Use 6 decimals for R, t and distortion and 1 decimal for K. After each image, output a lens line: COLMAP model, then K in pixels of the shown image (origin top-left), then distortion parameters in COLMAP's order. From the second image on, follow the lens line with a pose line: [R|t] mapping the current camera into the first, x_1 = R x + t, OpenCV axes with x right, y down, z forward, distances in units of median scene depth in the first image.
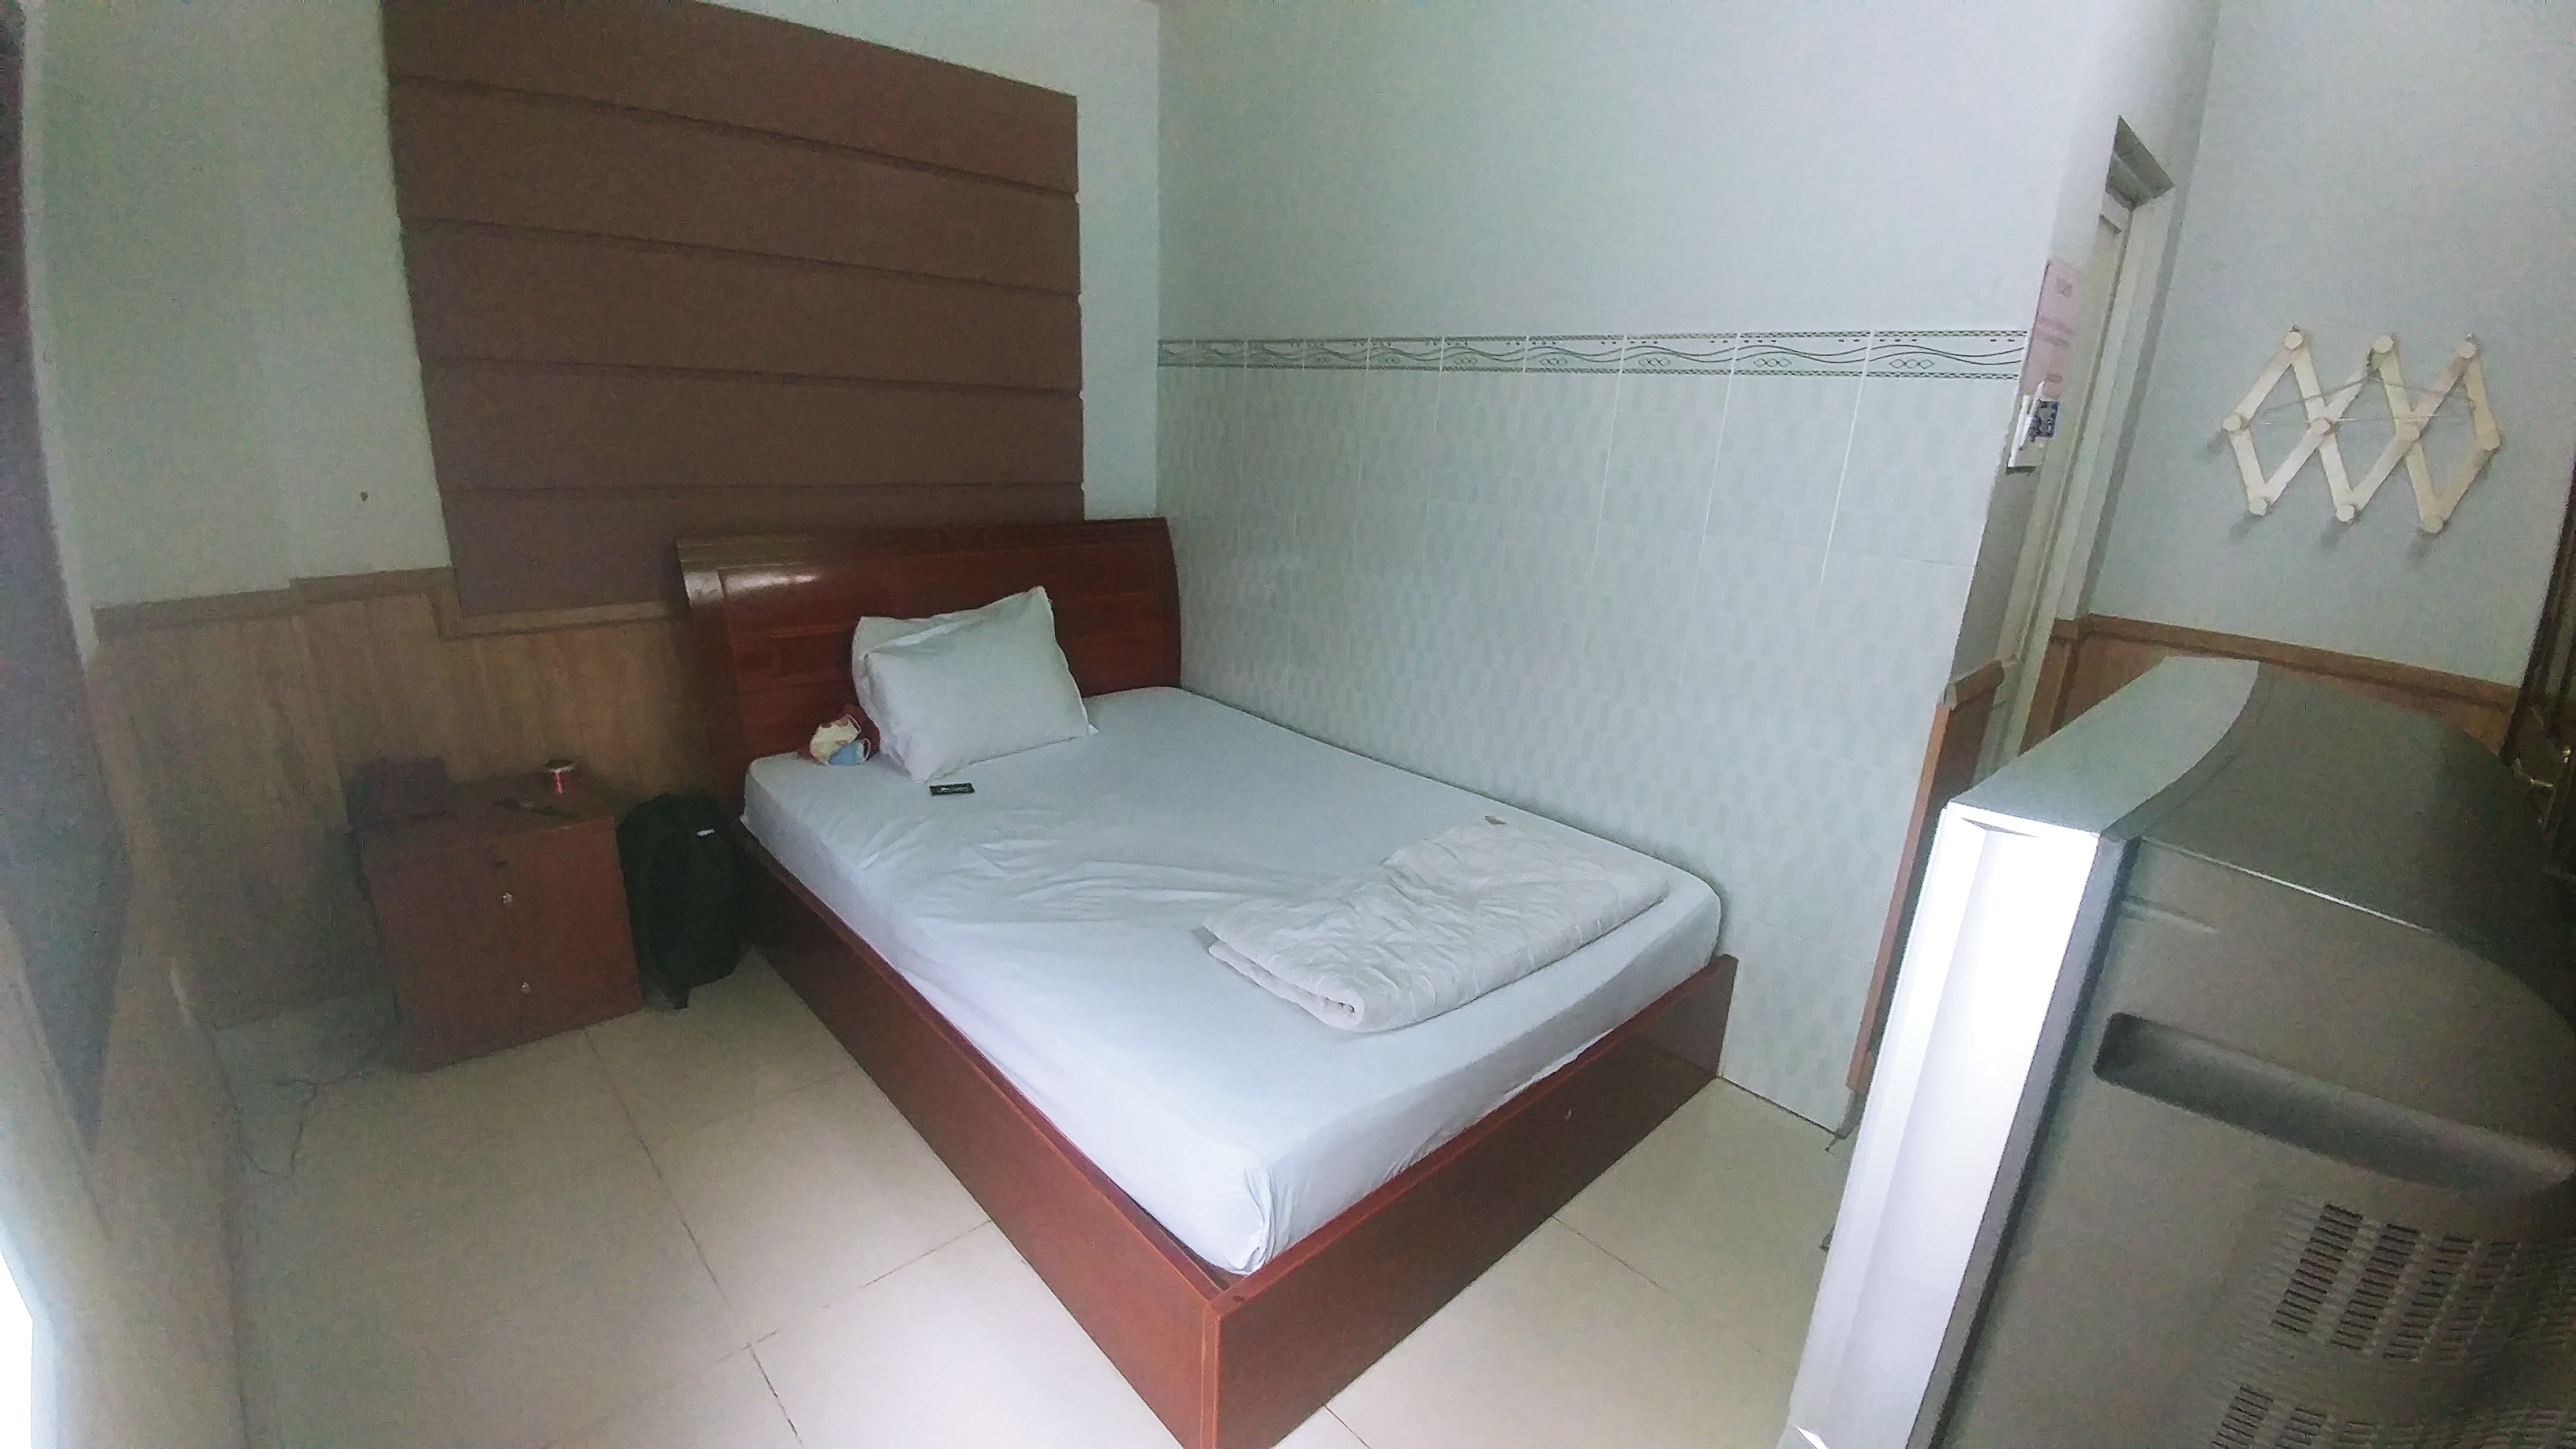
lens RADIAL K [[1051.7, 0, 1288.0], [0, 1051.7, 724.5], [0, 0, 1]] dist [0.000415, -0.025107]
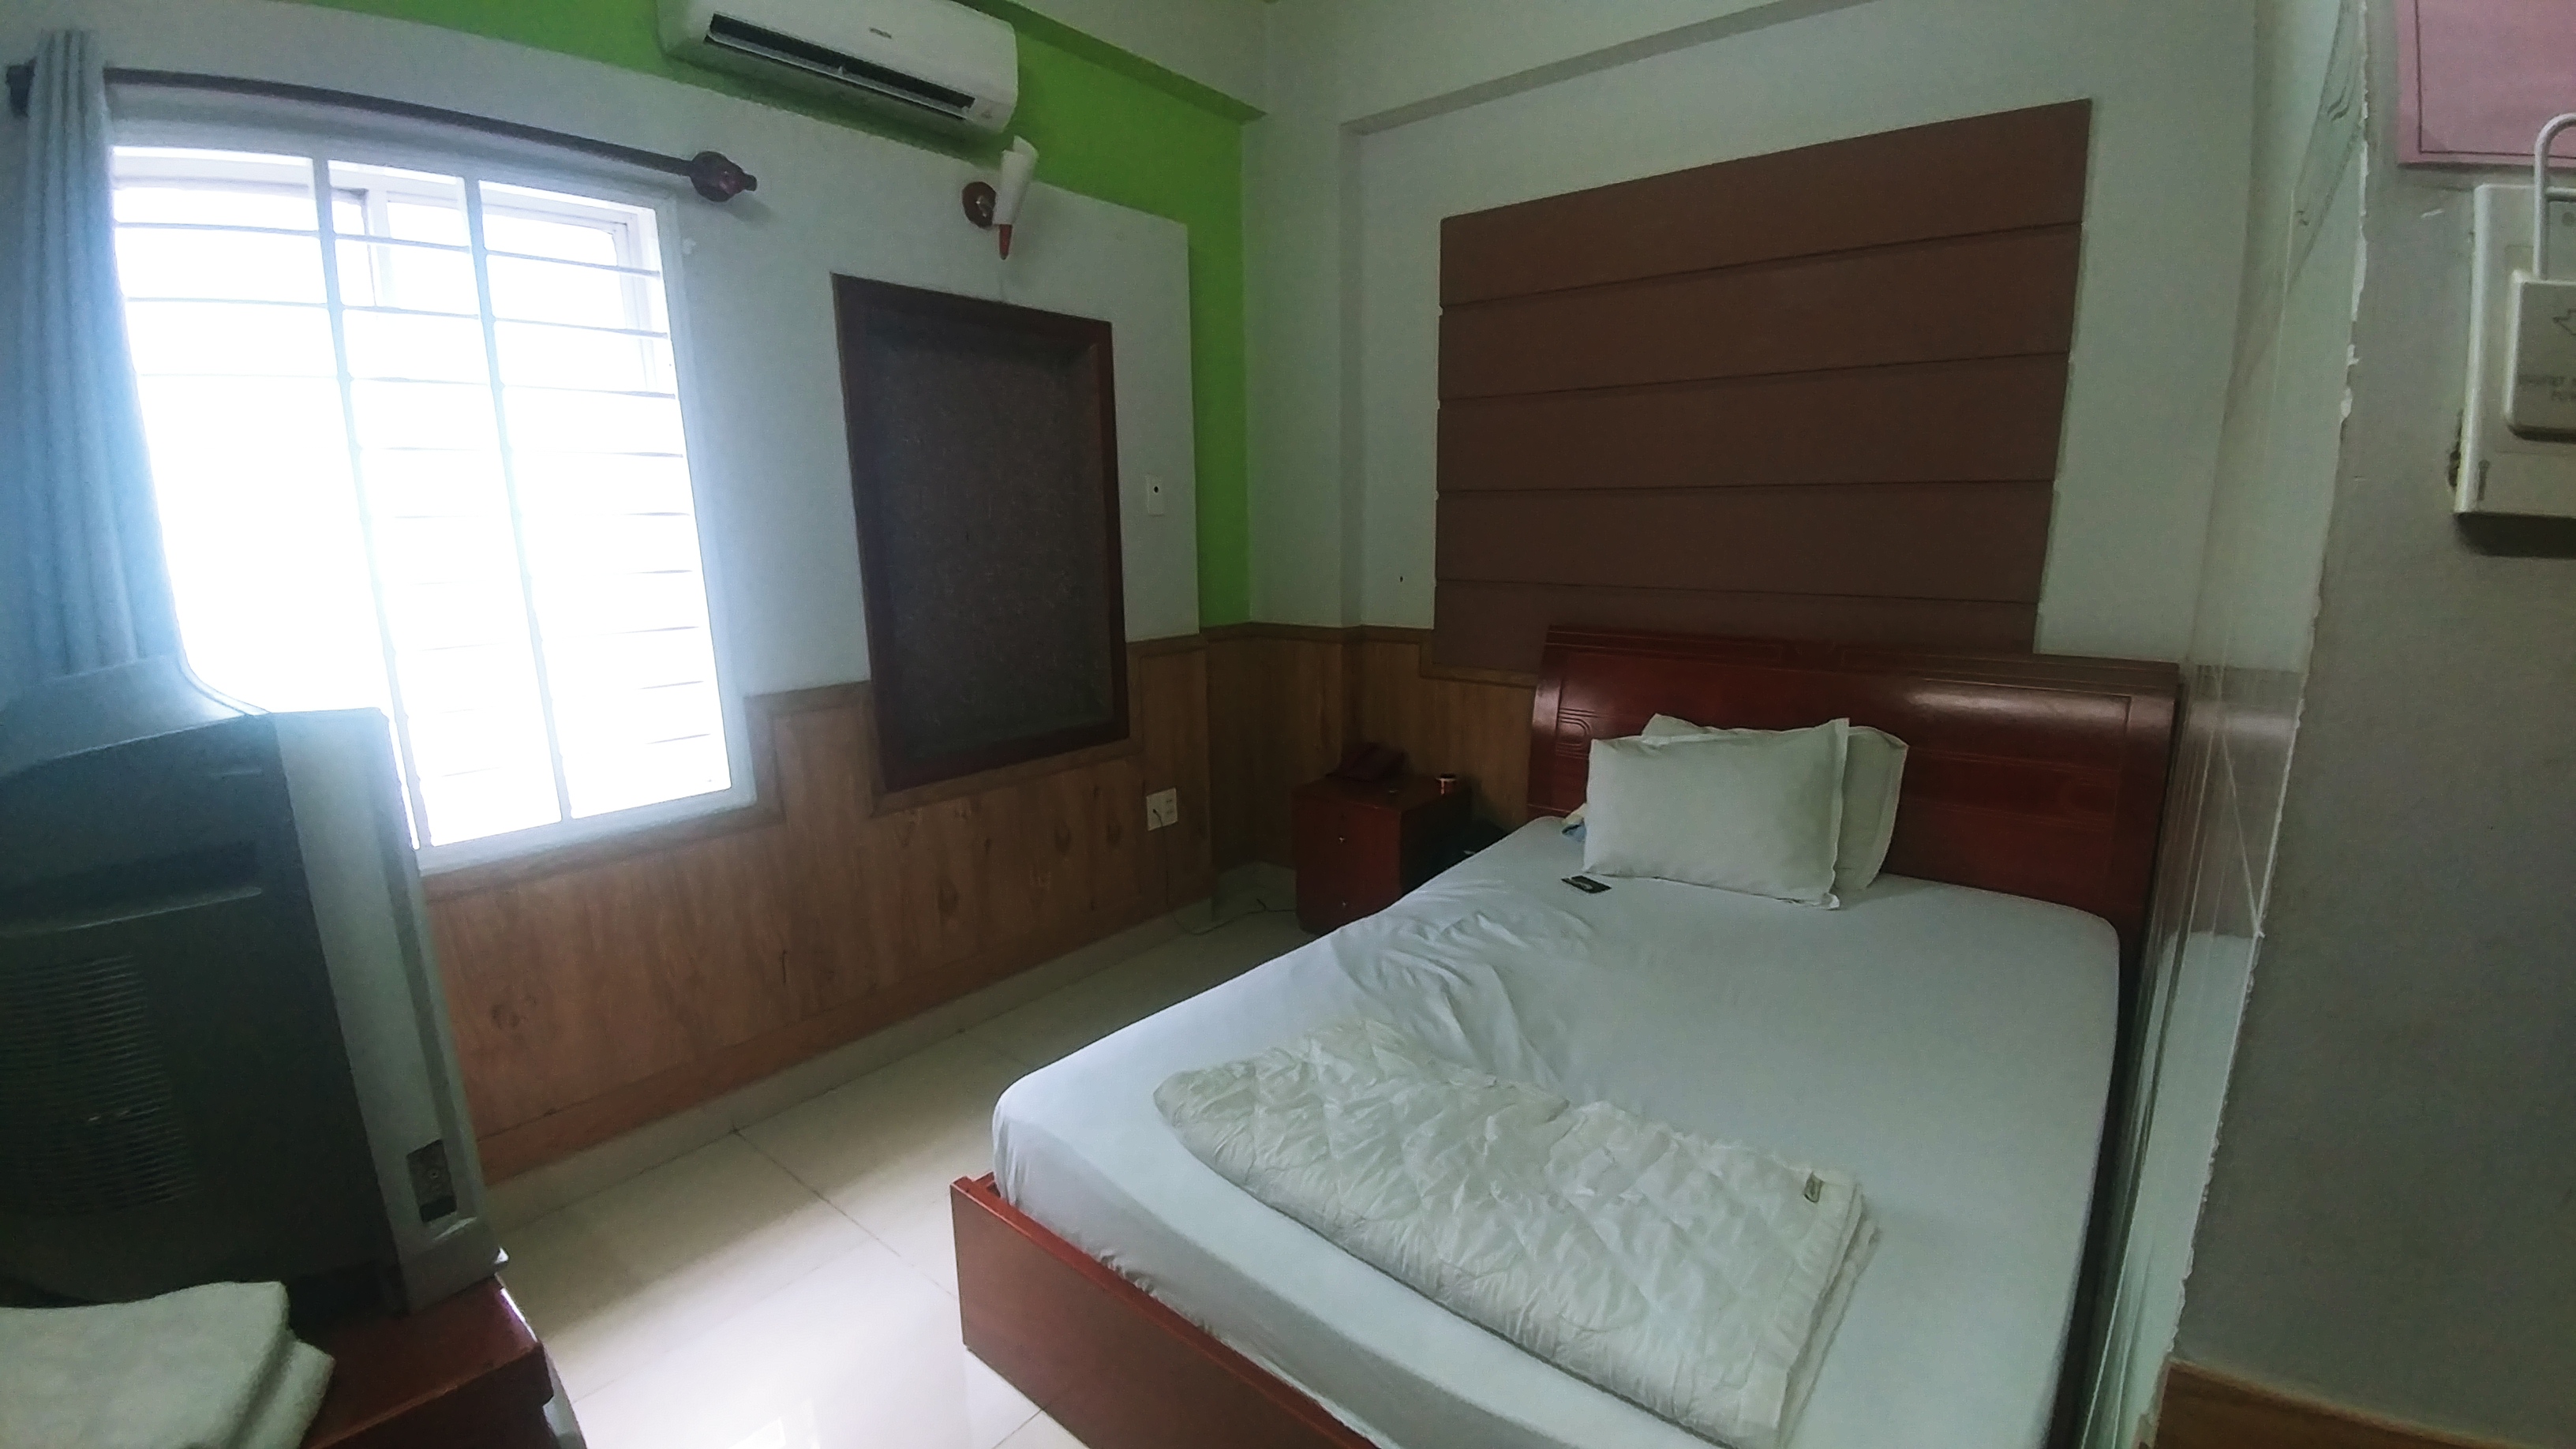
lens RADIAL K [[1051.7, 0, 1288.0], [0, 1051.7, 724.5], [0, 0, 1]] dist [0.000415, -0.025107]
pose [[0.144573, 0.147952, -0.978370, 0.677334], [-0.269528, 0.957259, 0.104932, -0.127851], [0.952078, 0.248528, 0.178271, 0.595598]]
